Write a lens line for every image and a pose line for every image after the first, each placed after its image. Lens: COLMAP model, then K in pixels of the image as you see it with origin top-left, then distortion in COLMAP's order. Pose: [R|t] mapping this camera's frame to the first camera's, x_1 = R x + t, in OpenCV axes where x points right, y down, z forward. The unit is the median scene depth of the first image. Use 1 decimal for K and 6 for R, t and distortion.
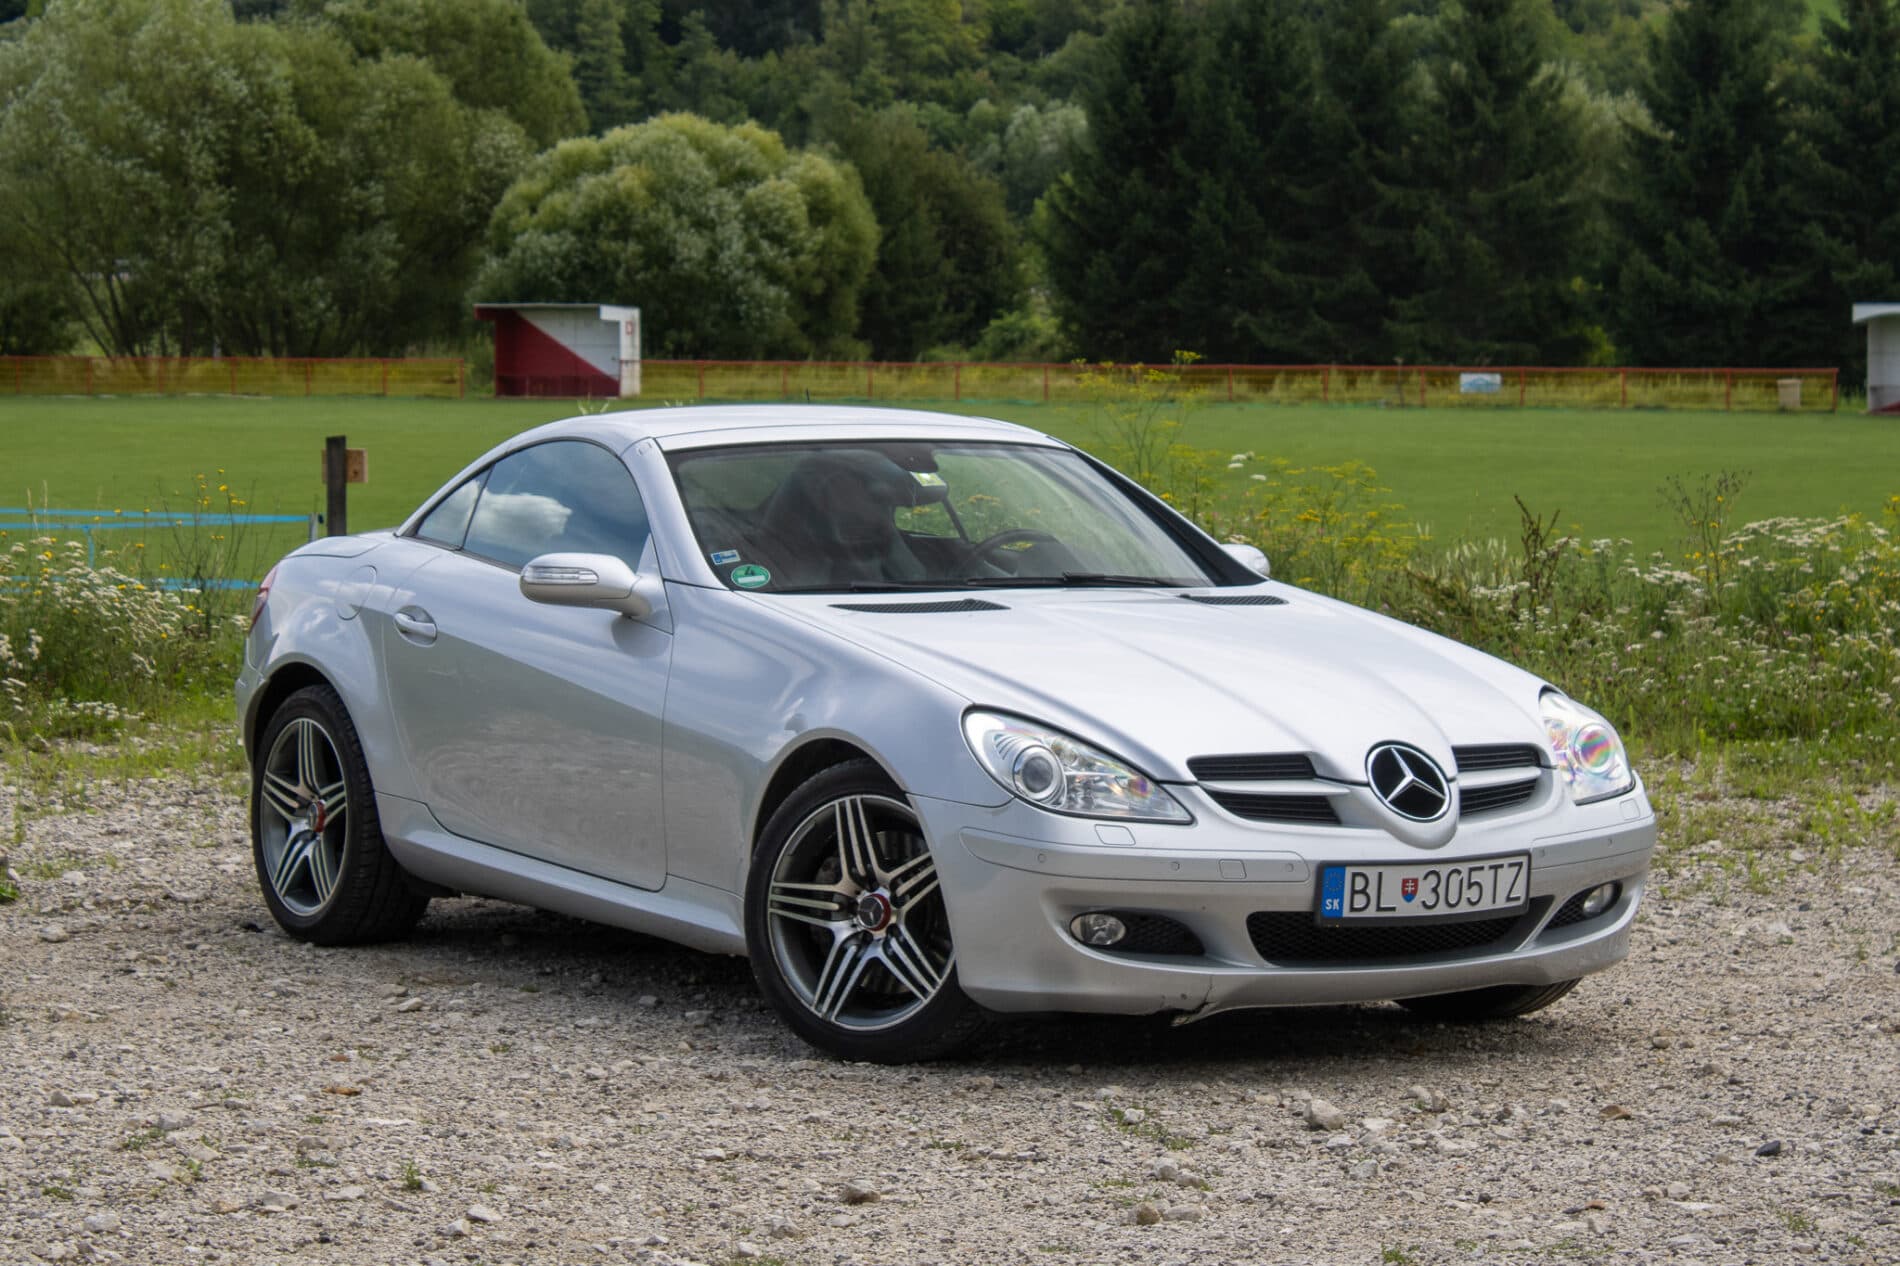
lens RADIAL K [[5387.1, 0, 996.3], [0, 5387.1, 632.0], [0, 0, 1]] dist [0.058049, 0.418568]
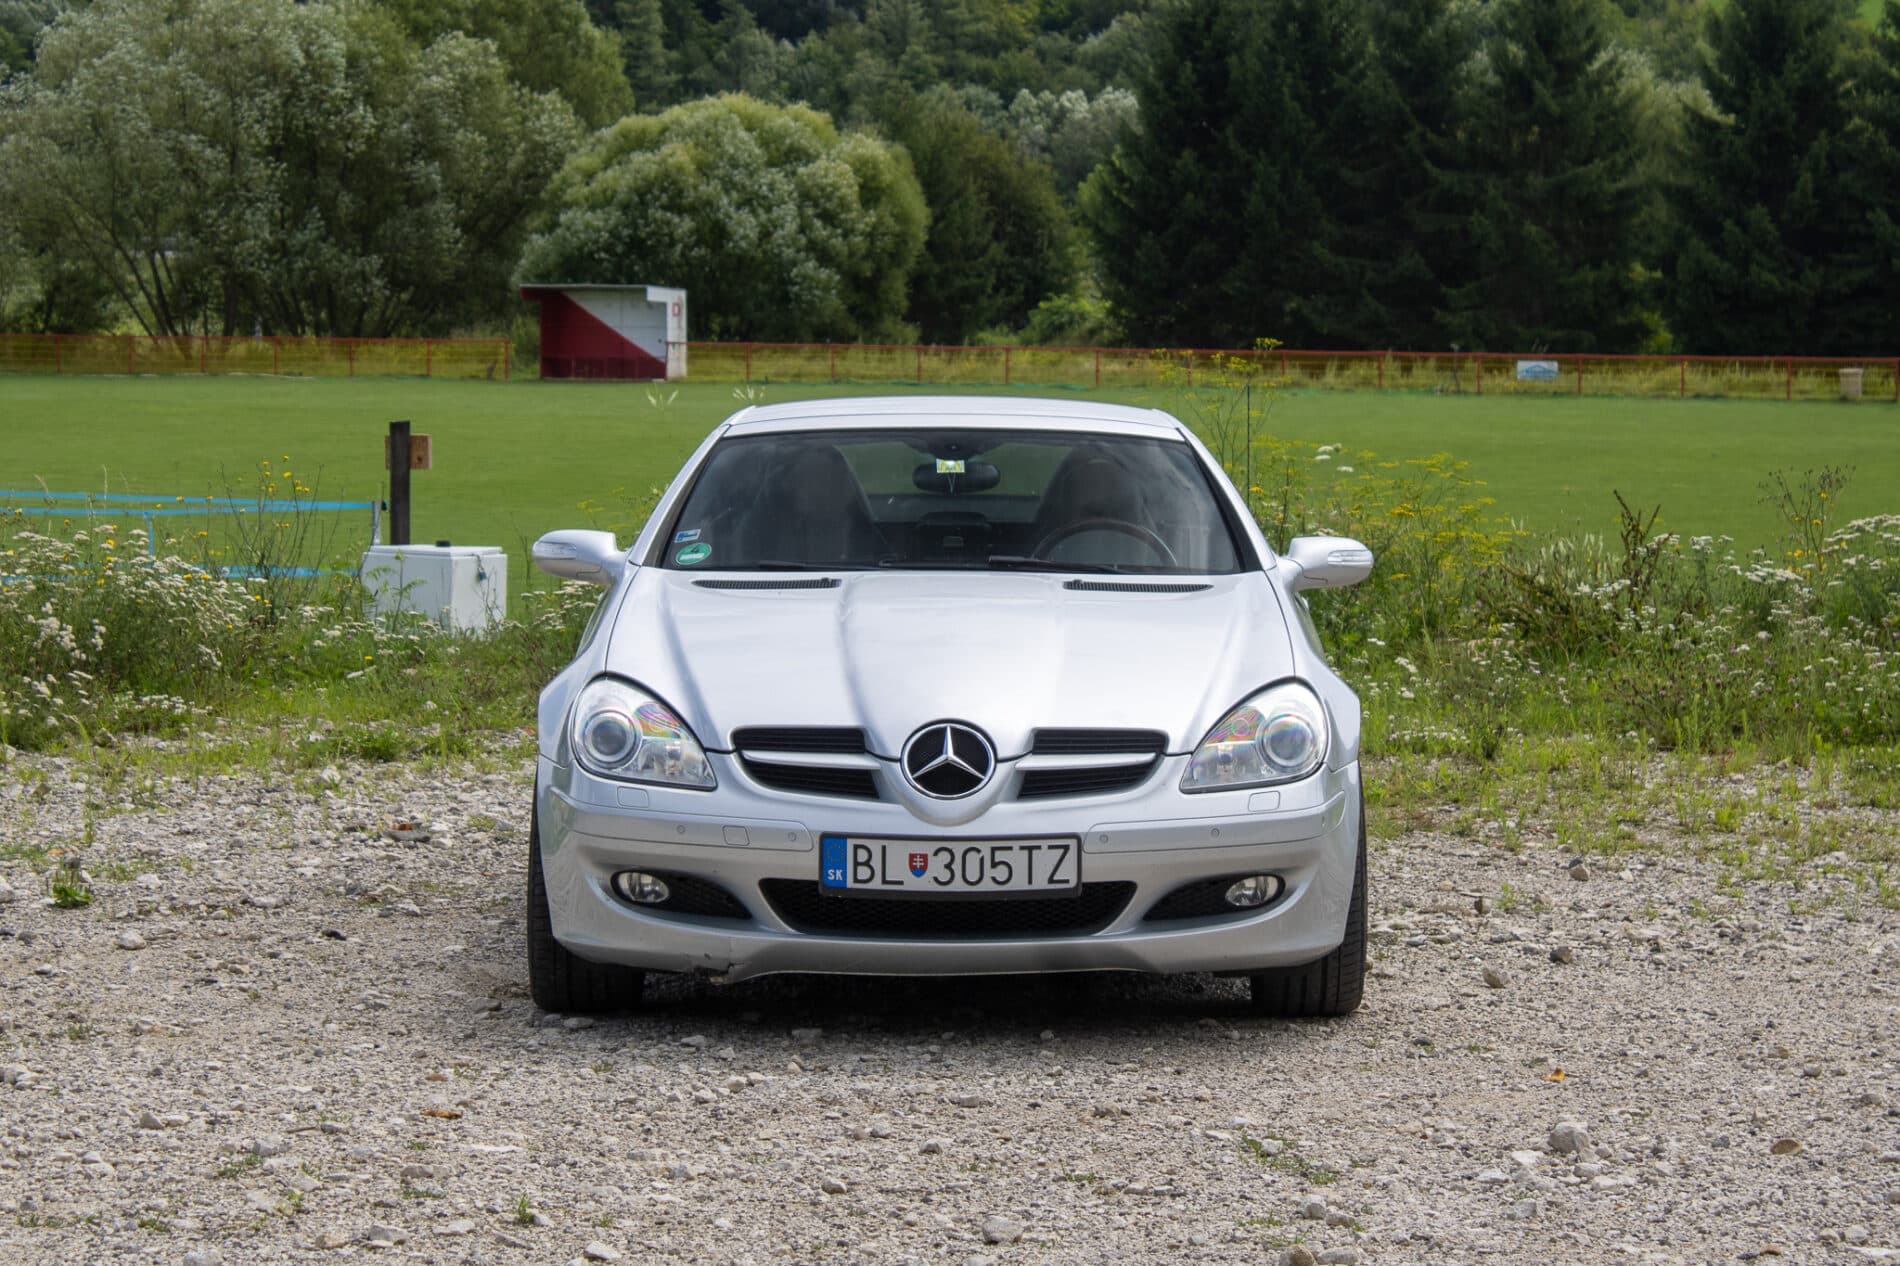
lens RADIAL K [[5430.3, 0, 991.8], [0, 5430.3, 631.2], [0, 0, 1]] dist [0.075299, 0.213252]
pose [[0.999944, 0.006305, -0.008557, -0.010202], [-0.006283, 0.999977, 0.002606, -0.002344], [0.008573, -0.002552, 0.999960, 0.023093]]
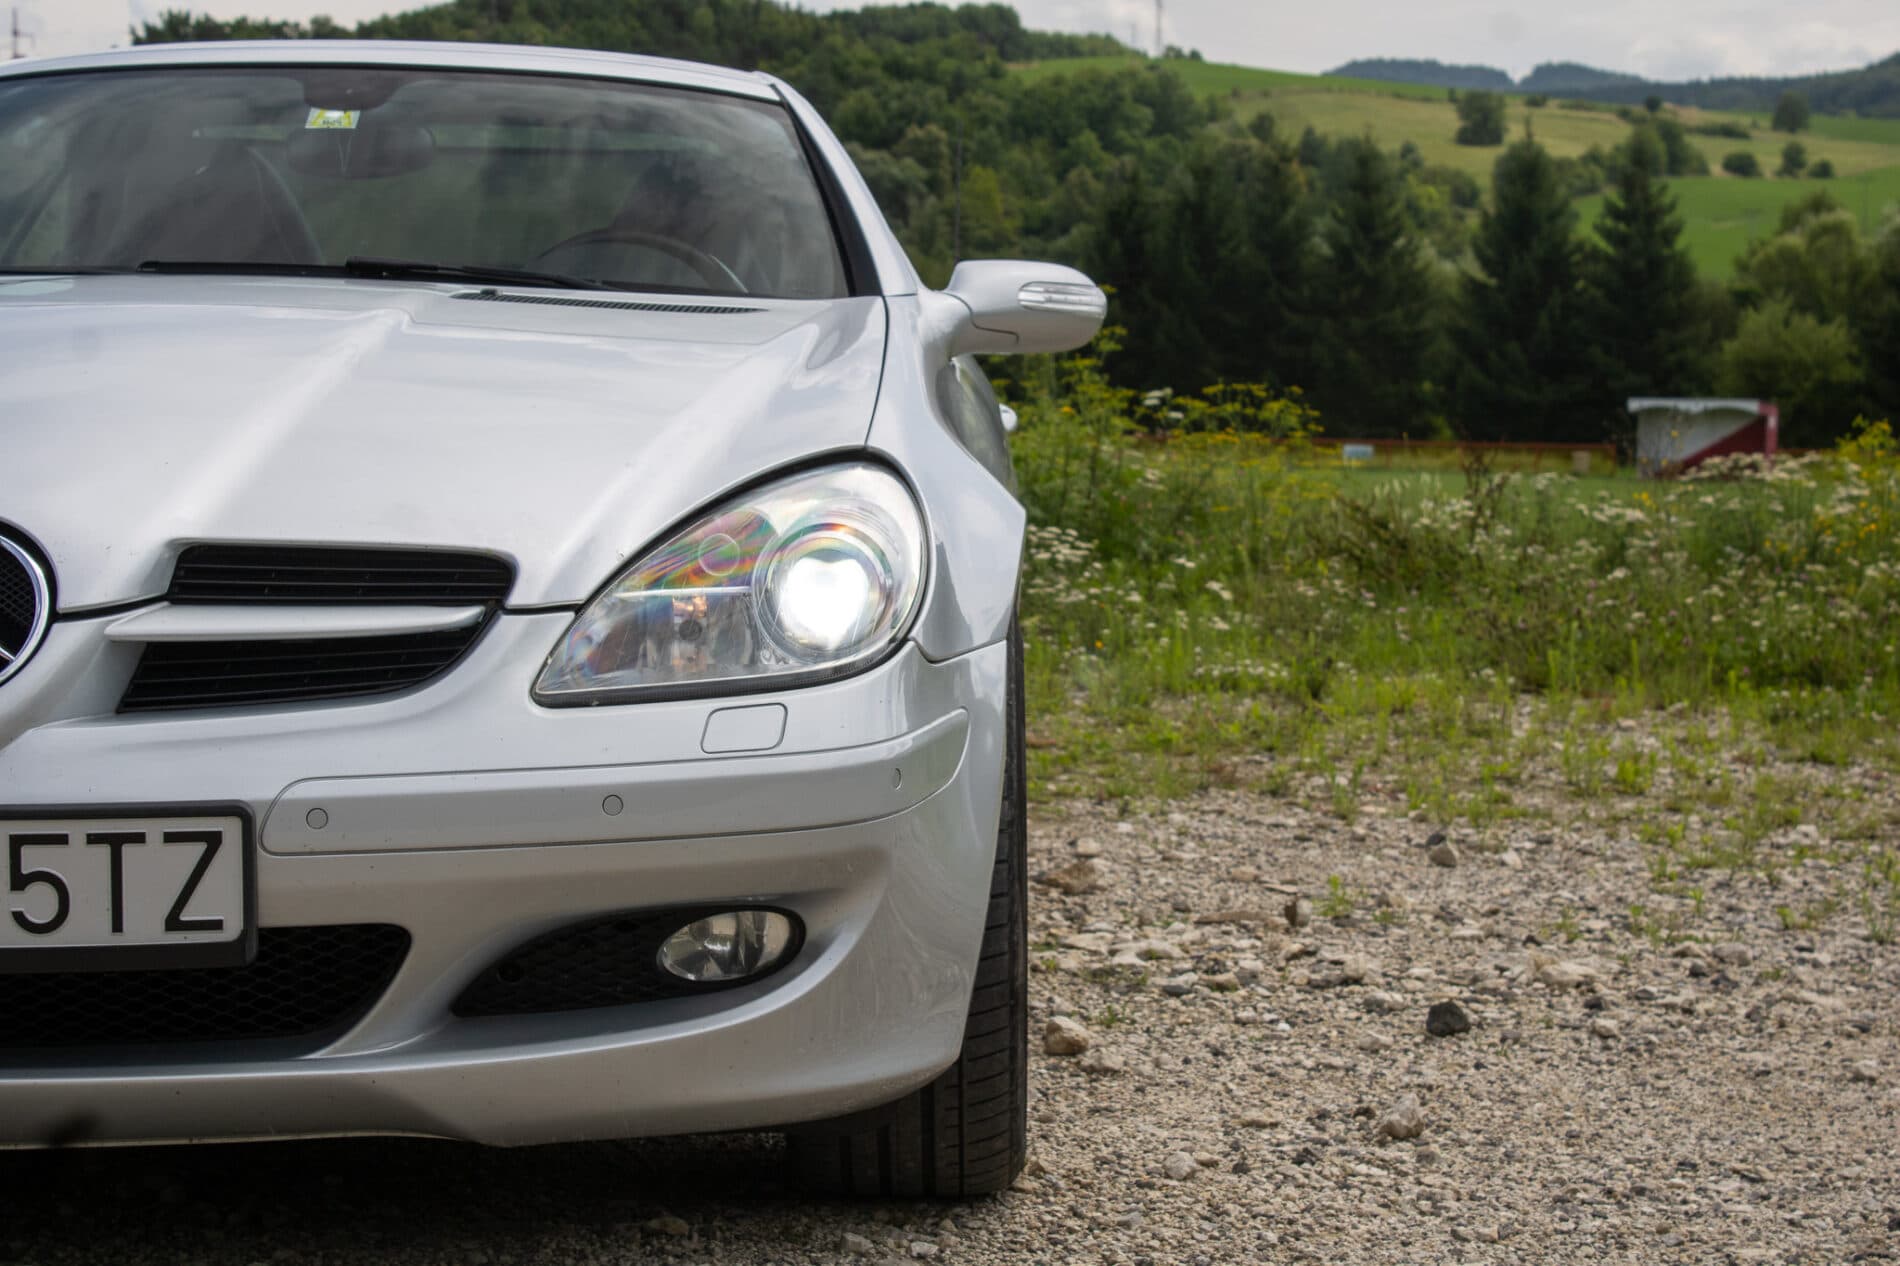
lens RADIAL K [[3616.0, 0, 950.0], [0, 3616.0, 633.0], [0, 0, 1]] dist [0.000805, 0.181582]
pose [[0.999645, 0.017719, -0.019917, 0.032541], [-0.017715, 0.999843, 0.000397, 0.015580], [0.019921, -0.000045, 0.999802, 0.524076]]
